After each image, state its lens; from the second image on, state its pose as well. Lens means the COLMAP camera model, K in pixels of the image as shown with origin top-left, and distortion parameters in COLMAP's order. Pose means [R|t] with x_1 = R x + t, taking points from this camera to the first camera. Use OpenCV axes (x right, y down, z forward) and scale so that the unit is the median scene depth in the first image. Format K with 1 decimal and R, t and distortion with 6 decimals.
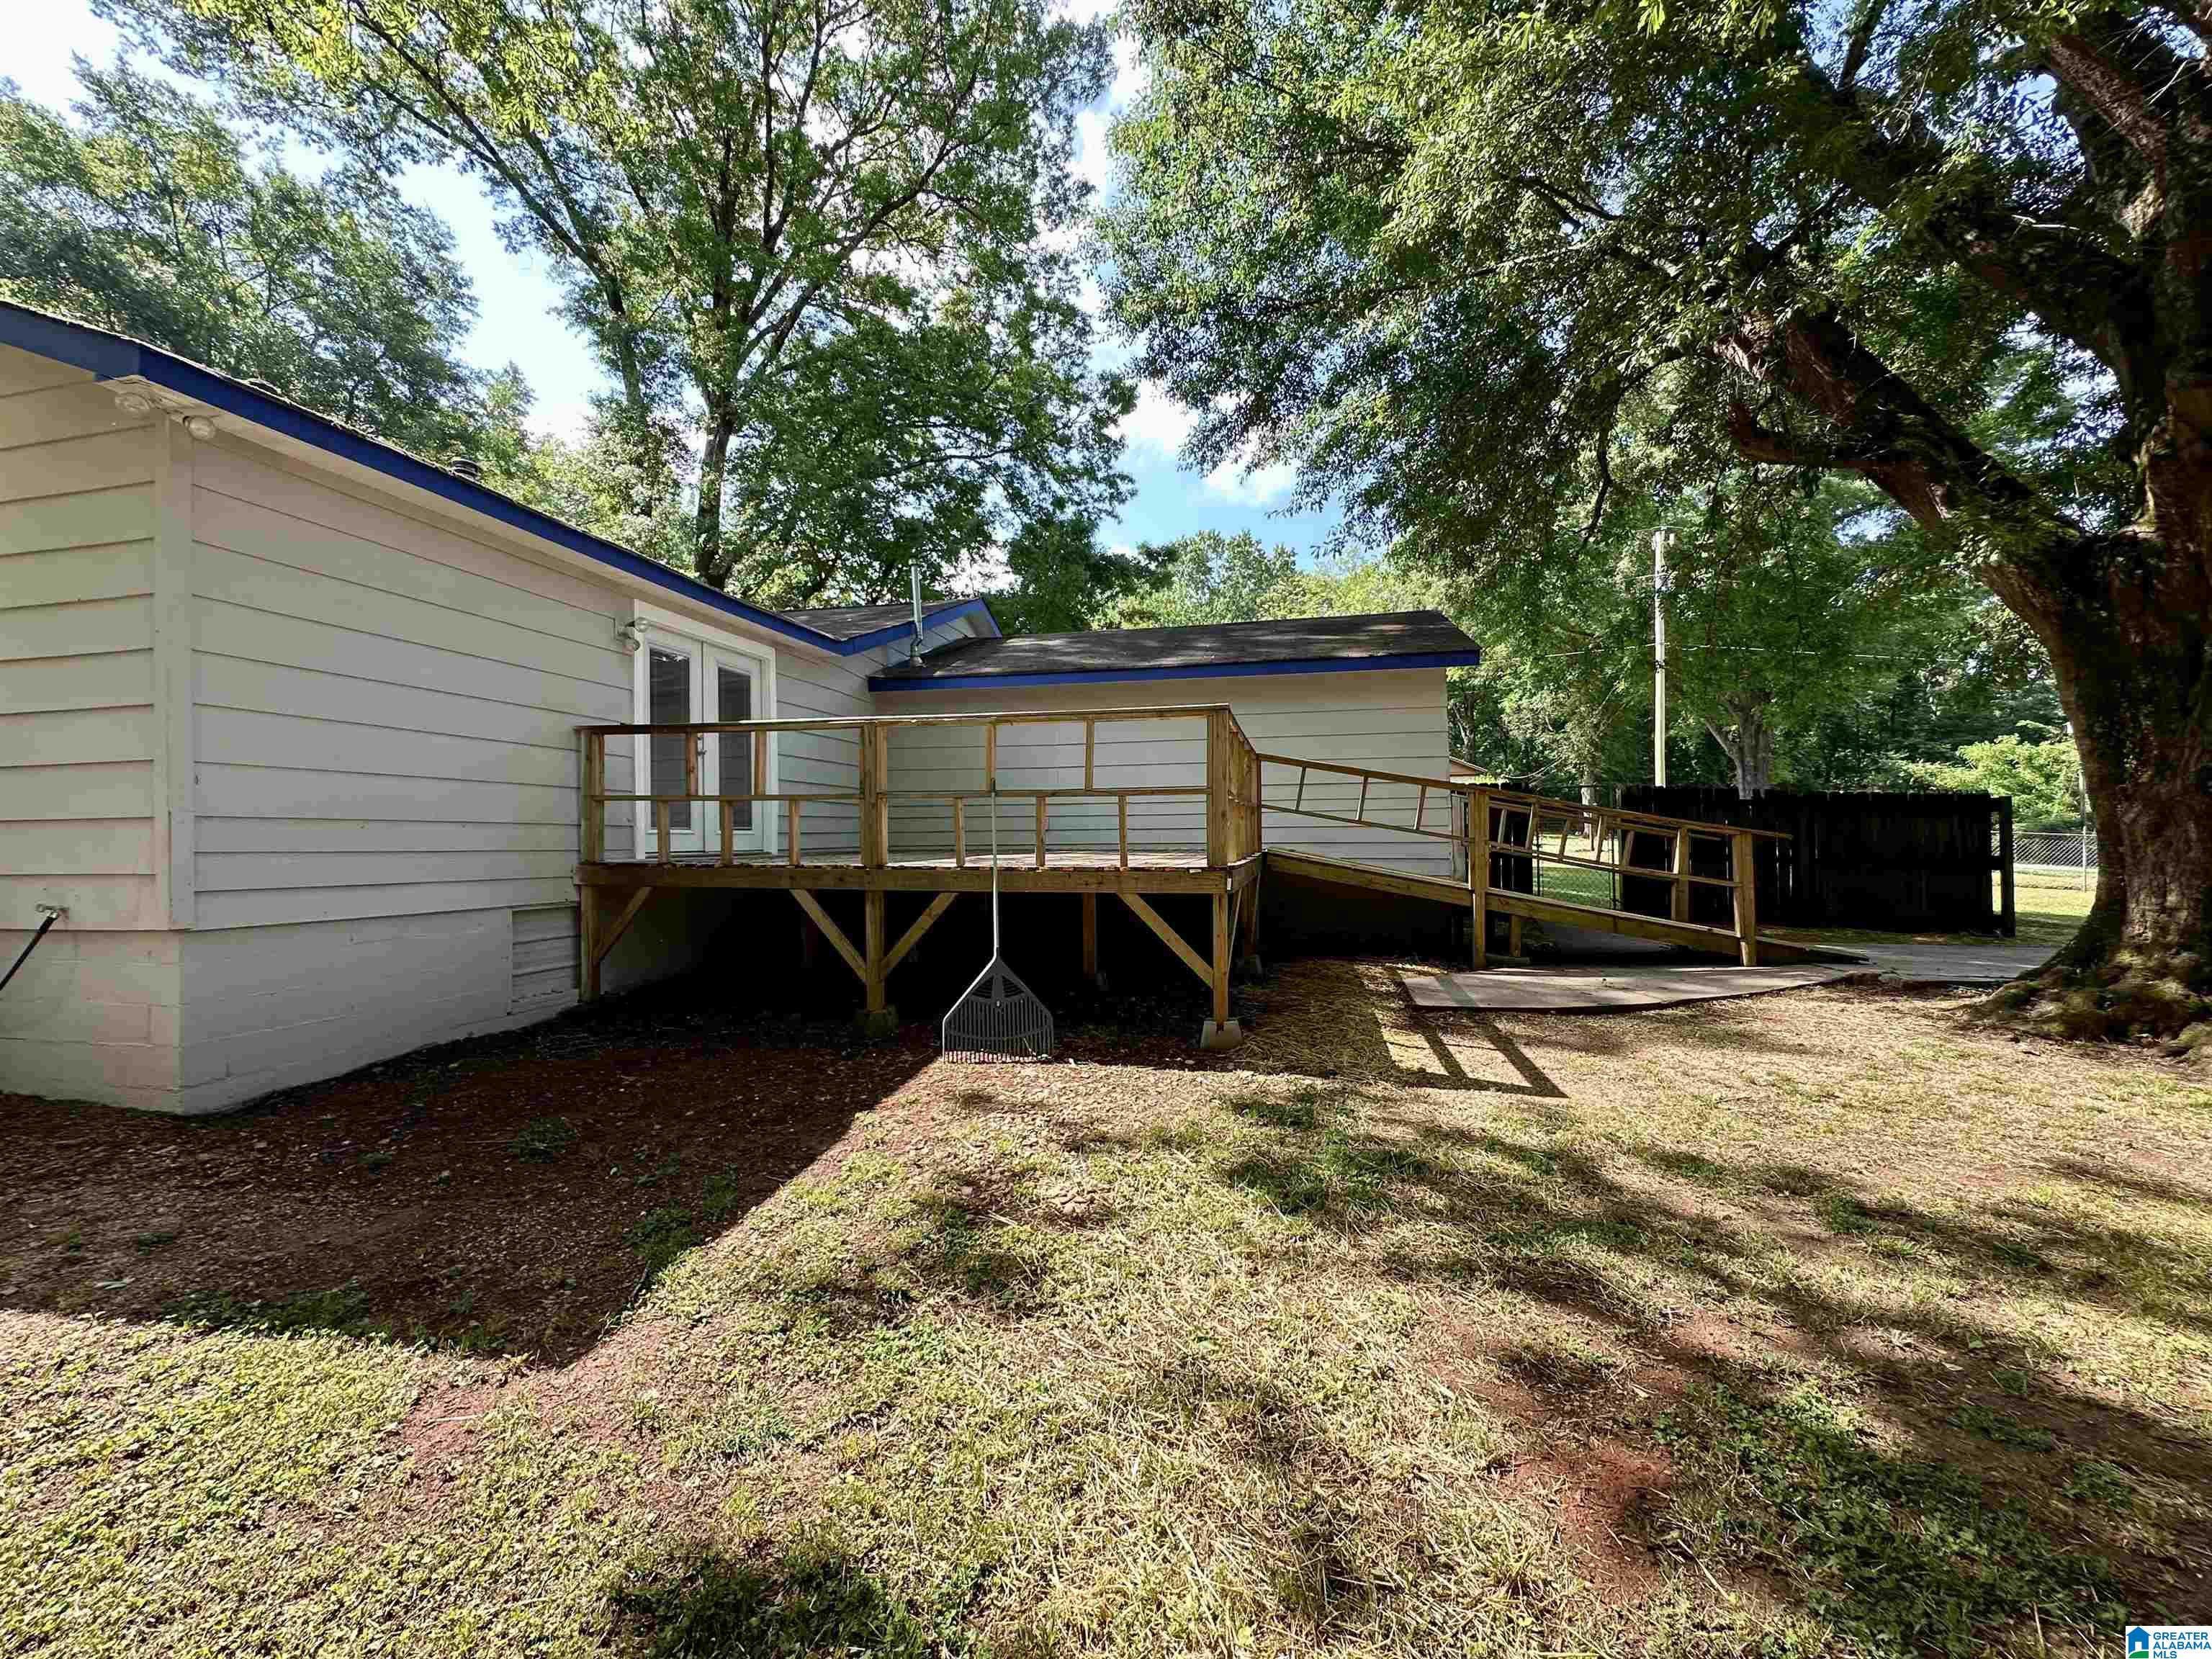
lens RADIAL K [[884.5, 0, 1106.0], [0, 884.5, 829.5], [0, 0, 1]] dist [-0.003221, 0.001027]
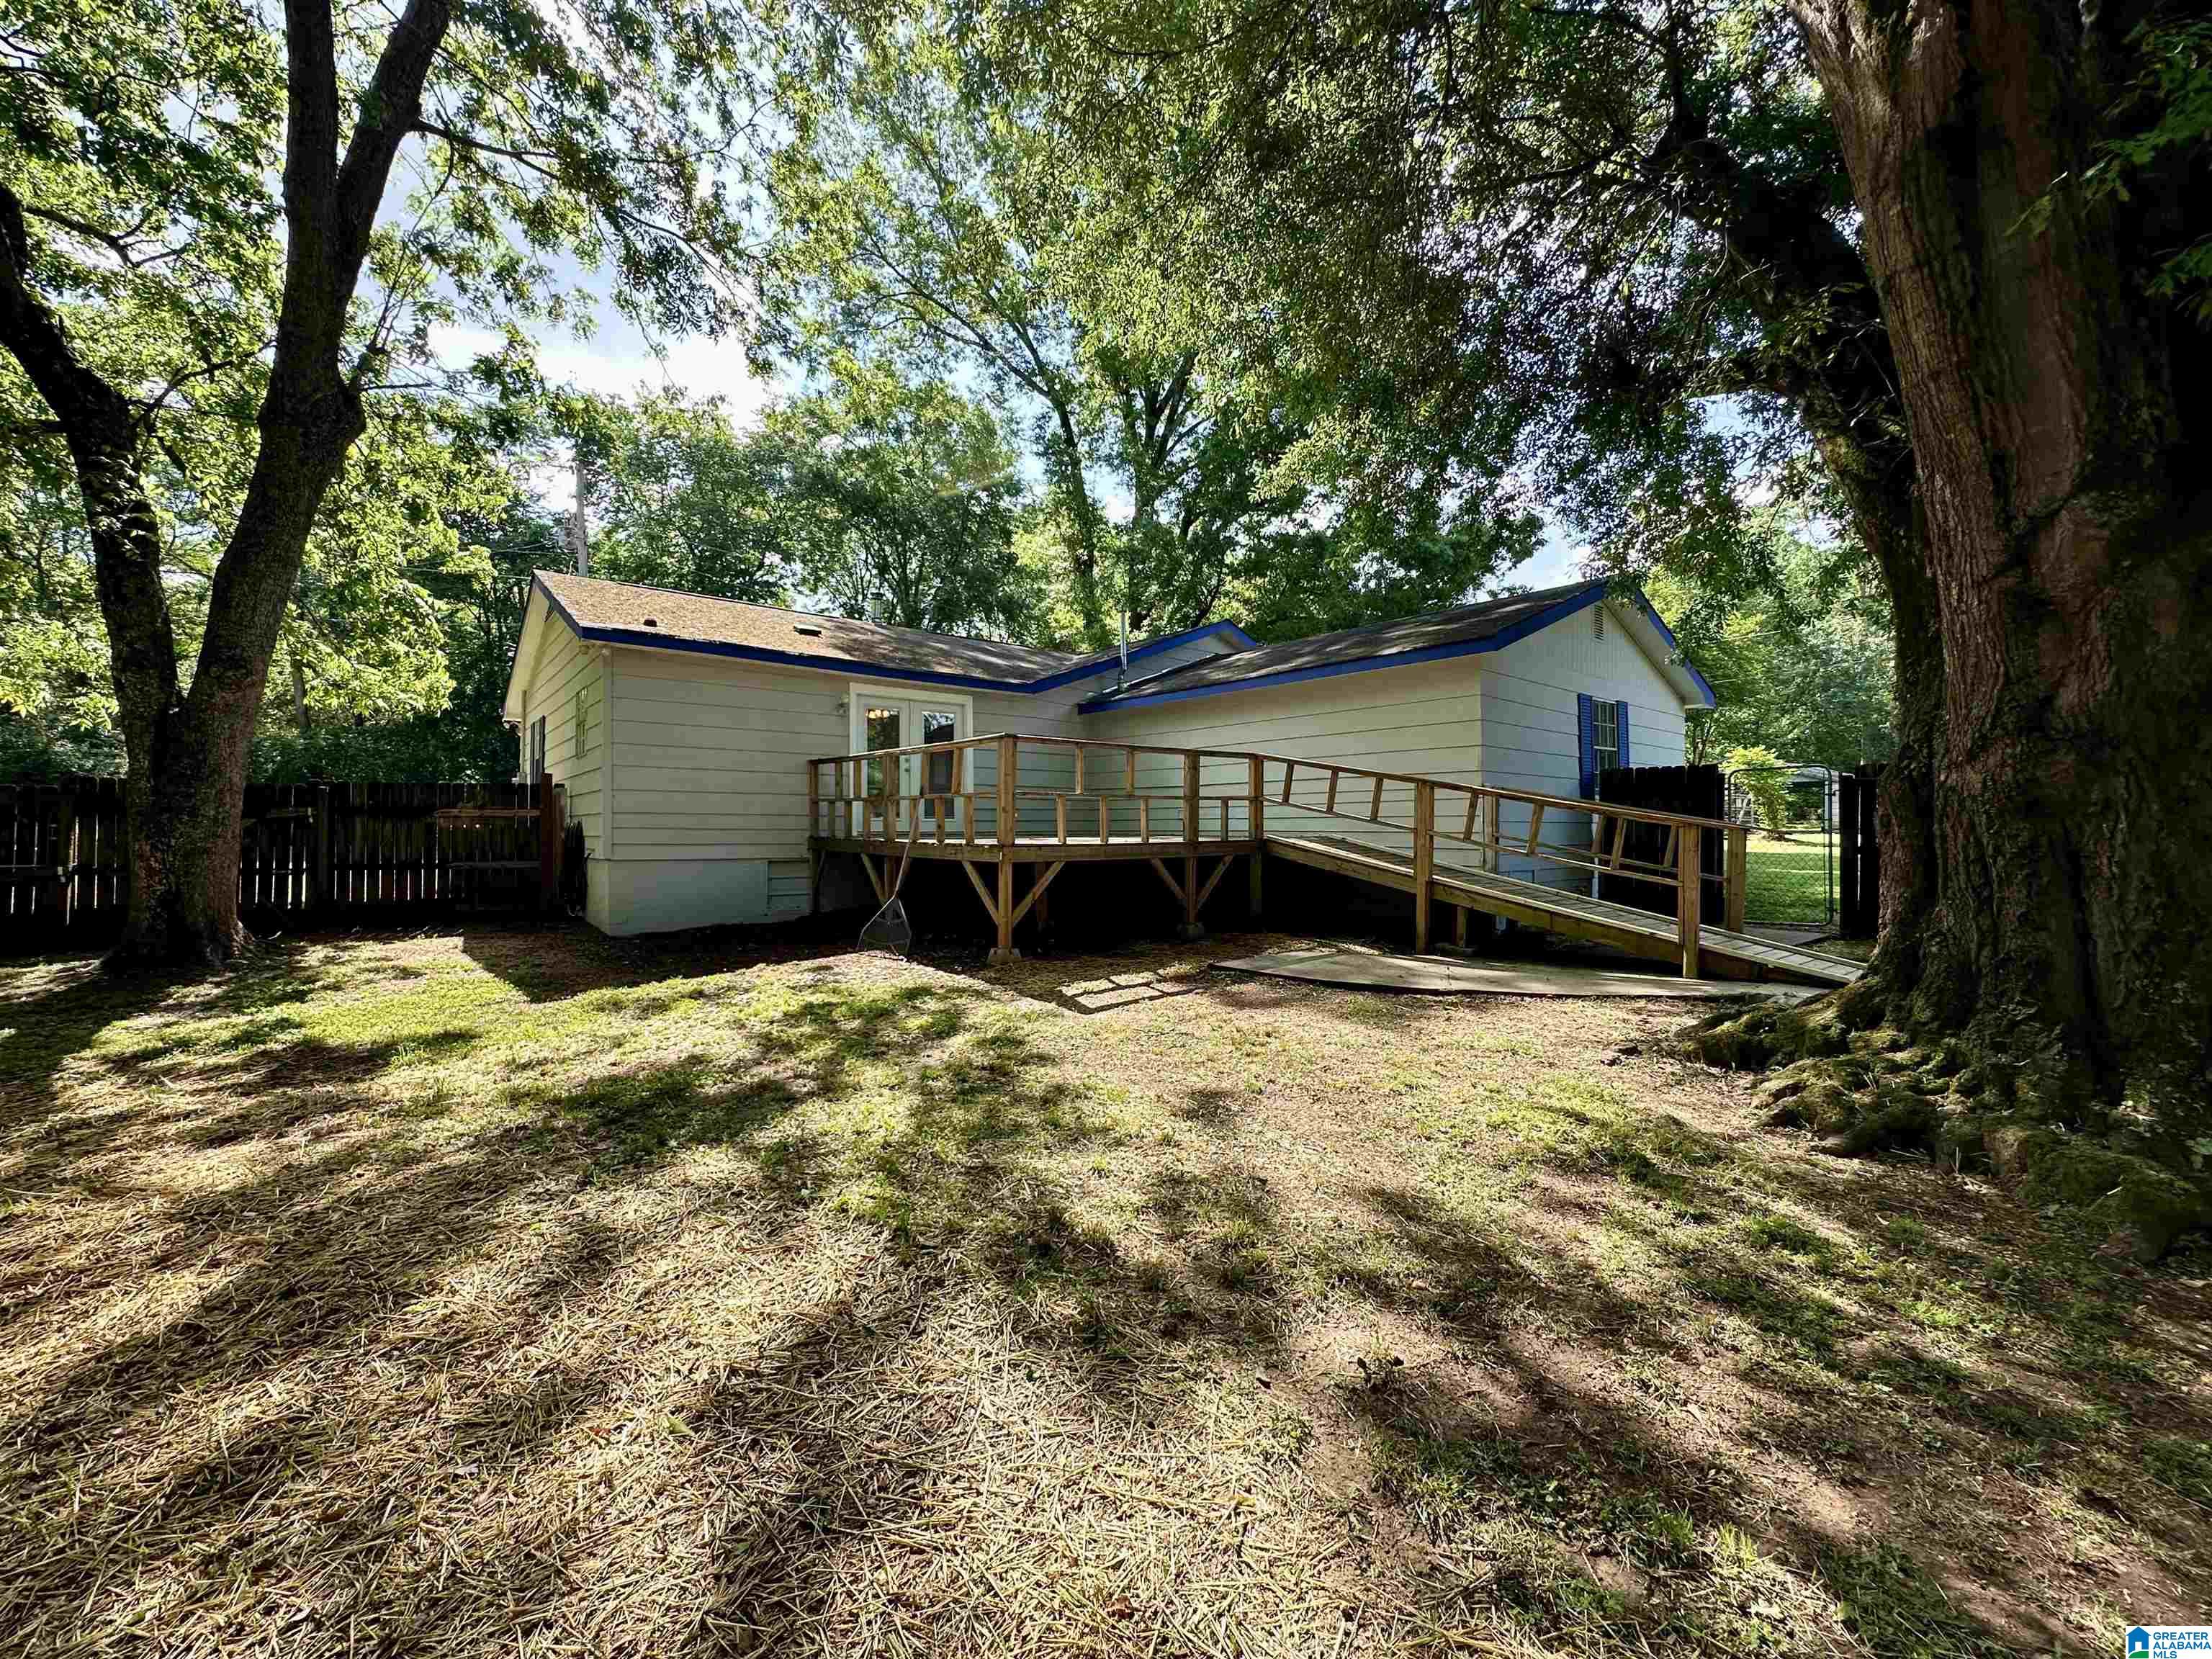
lens RADIAL K [[884.7, 0, 1106.0], [0, 884.7, 829.5], [0, 0, 1]] dist [-0.005675, 0.000980]
pose [[0.793429, 0.009561, -0.608588, 0.756418], [-0.000516, 0.999887, 0.015035, -0.003968], [0.608663, -0.011615, 0.793344, -0.054958]]
